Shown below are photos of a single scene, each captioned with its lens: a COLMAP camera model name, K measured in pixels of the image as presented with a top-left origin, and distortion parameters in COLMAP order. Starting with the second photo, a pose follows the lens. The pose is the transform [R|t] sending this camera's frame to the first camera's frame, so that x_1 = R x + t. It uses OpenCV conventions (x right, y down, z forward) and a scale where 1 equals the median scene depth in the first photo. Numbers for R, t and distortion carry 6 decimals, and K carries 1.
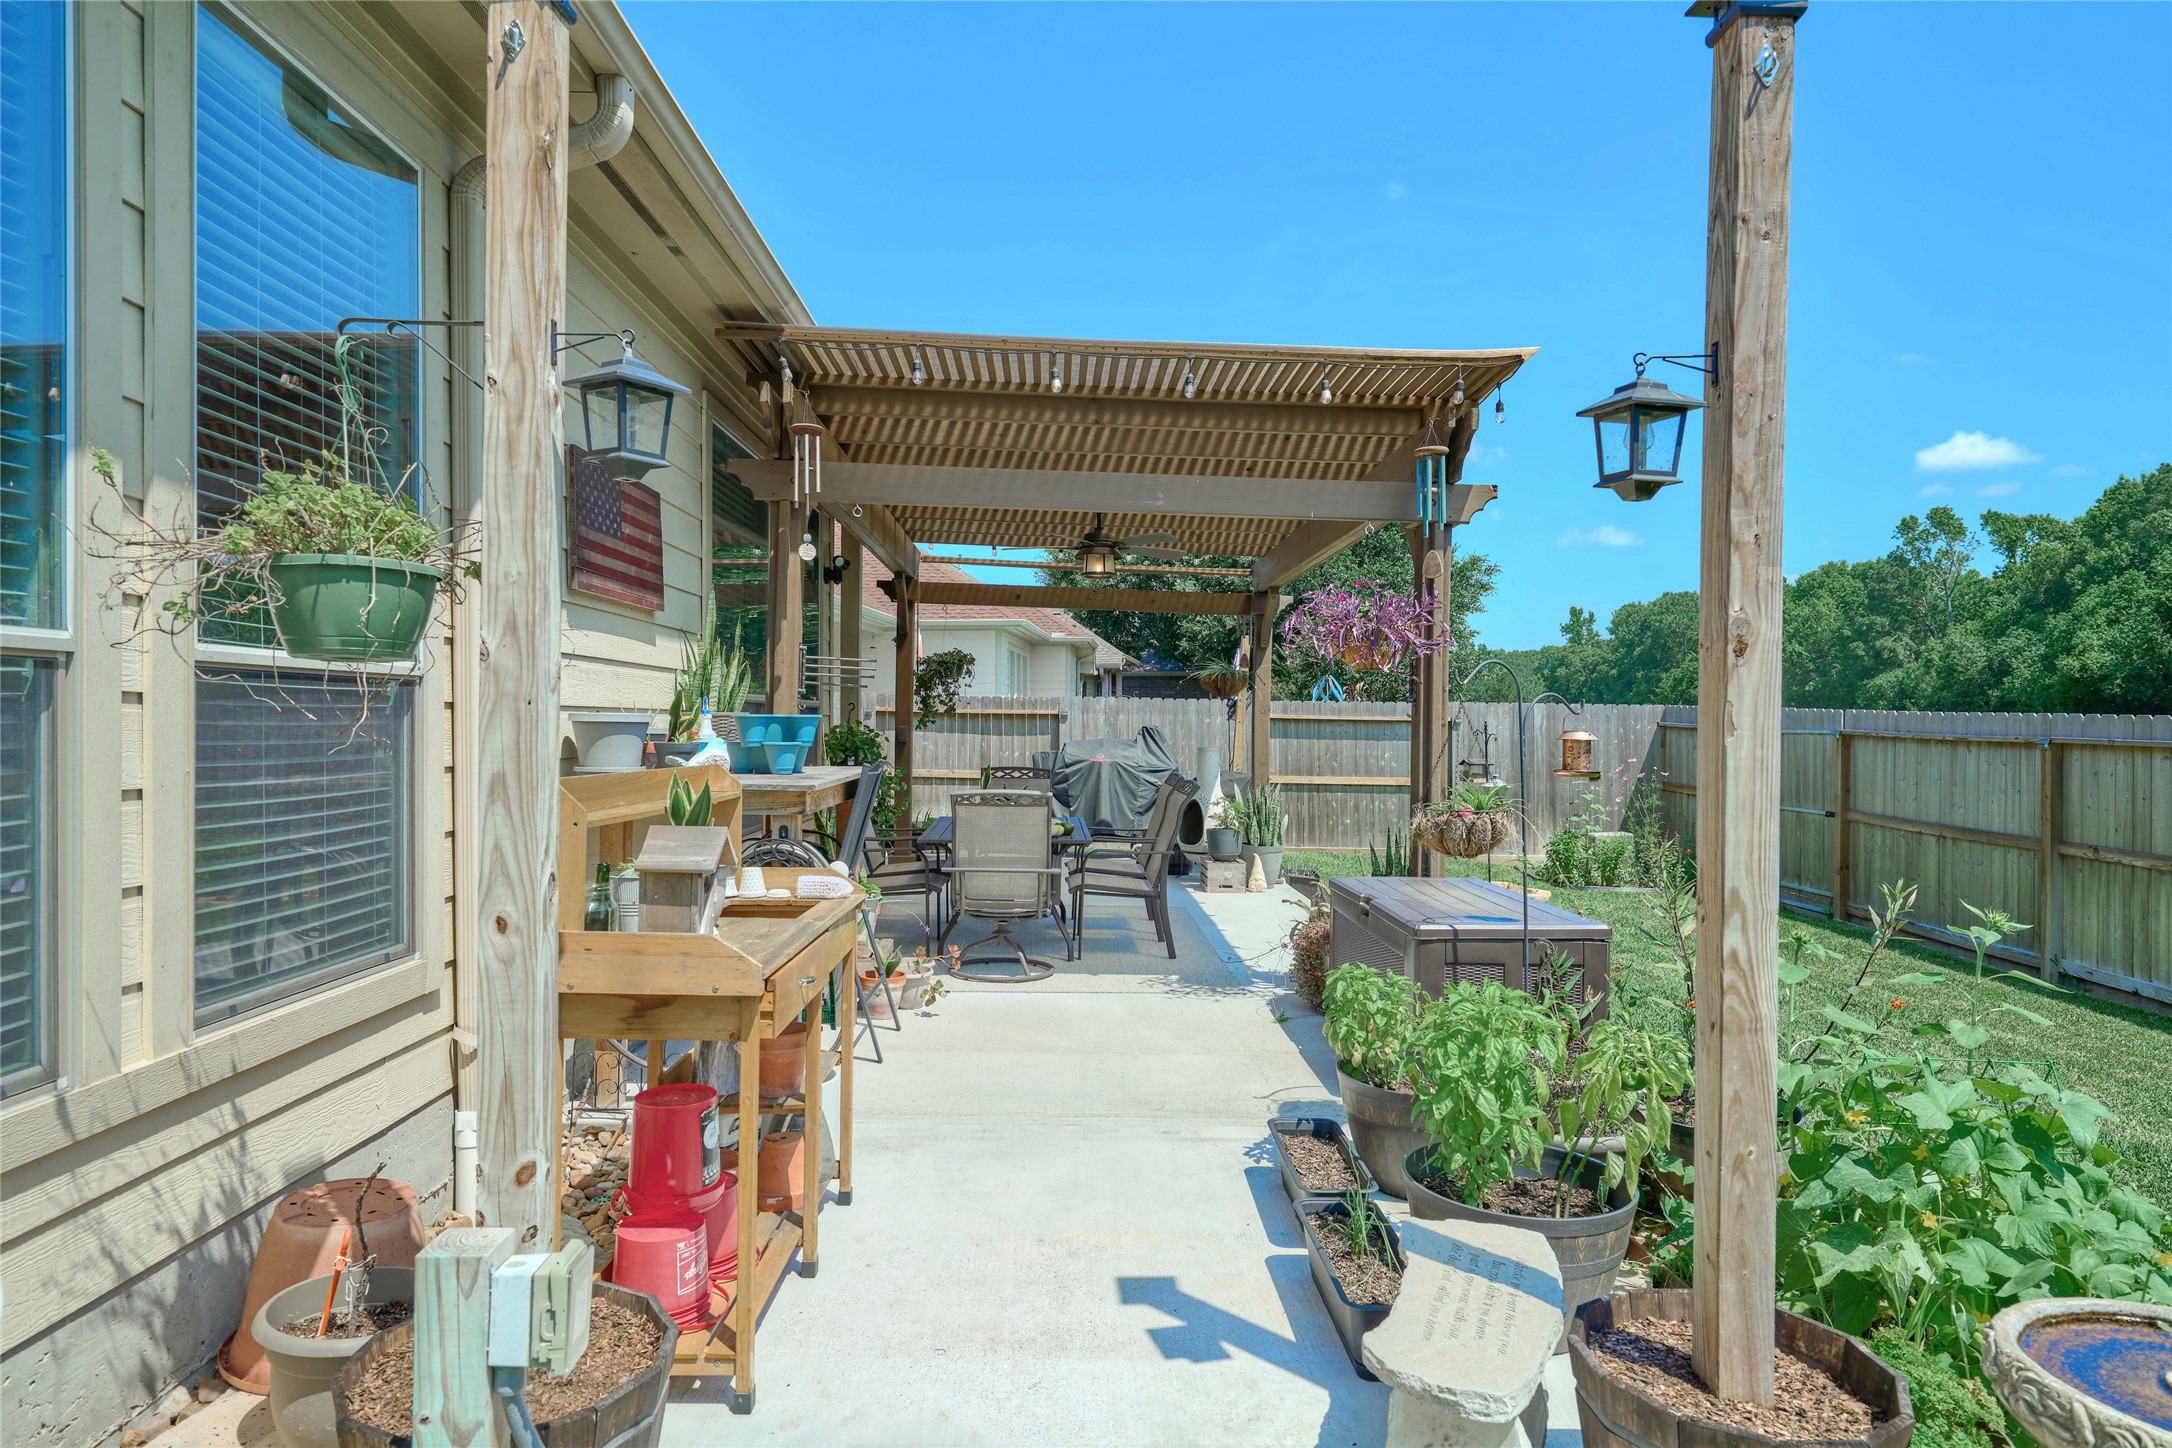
lens RADIAL K [[1454.6, 0, 1086.0], [0, 1454.6, 724.0], [0, 0, 1]] dist [-0.000337, -0.002529]
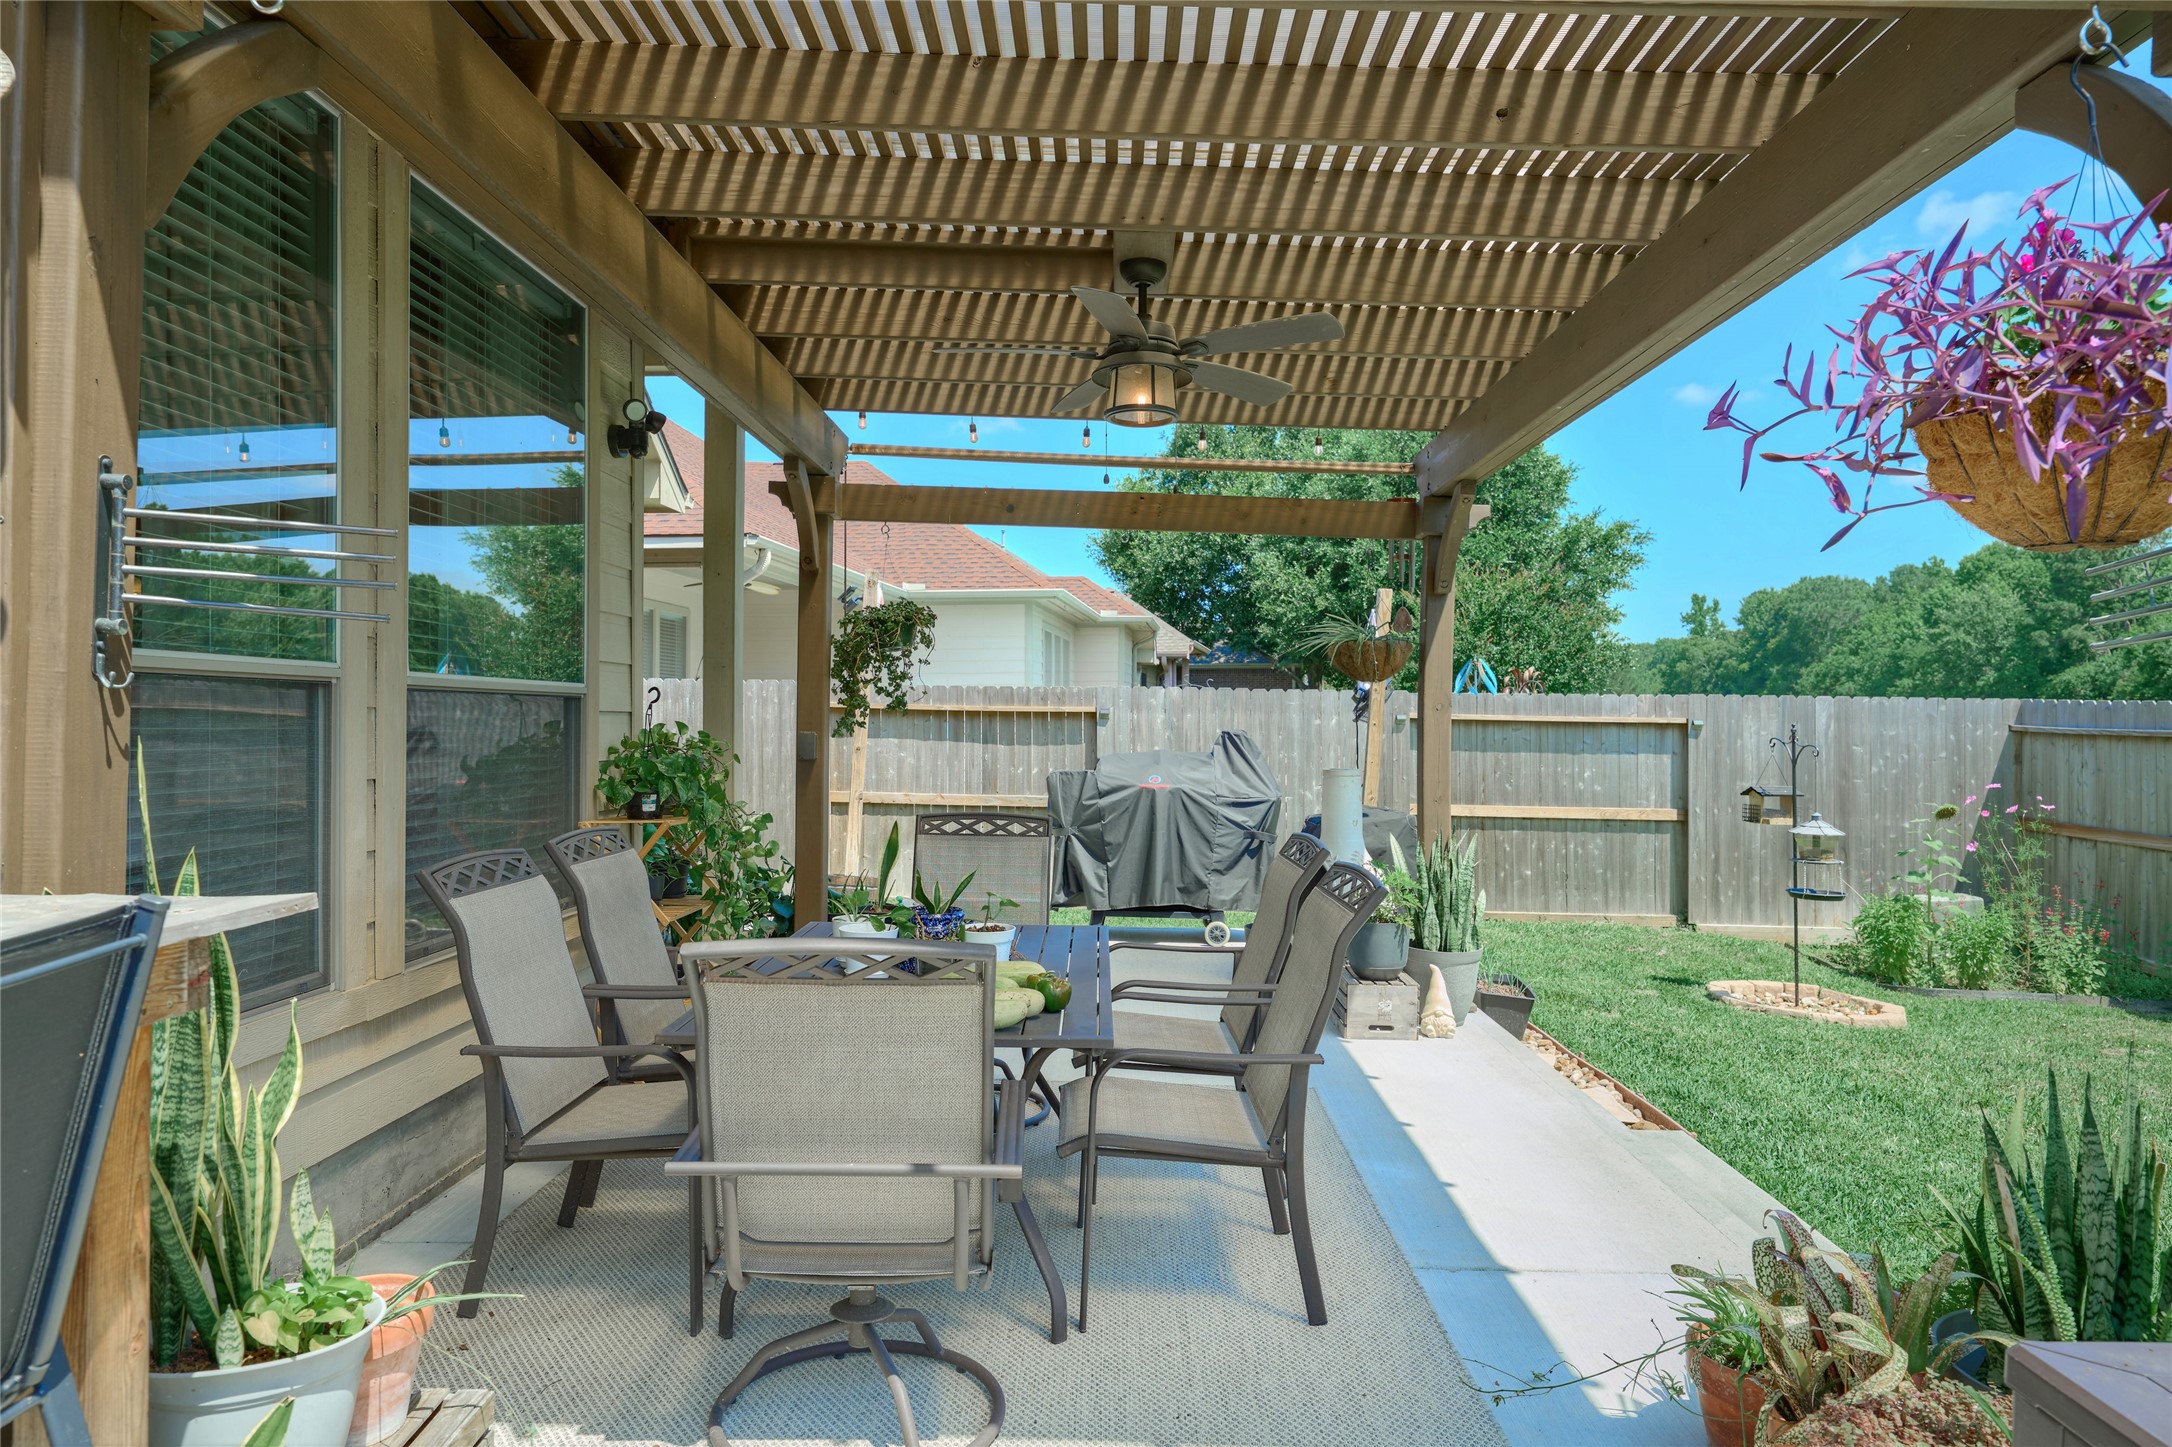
lens RADIAL K [[1600.8, 0, 1086.0], [0, 1600.8, 723.5], [0, 0, 1]] dist [-0.001894, -0.137498]
pose [[0.999214, 0.001057, -0.039625, 0.005960], [-0.001088, 0.999999, -0.000762, -0.000984], [0.039624, 0.000805, 0.999214, 0.250945]]
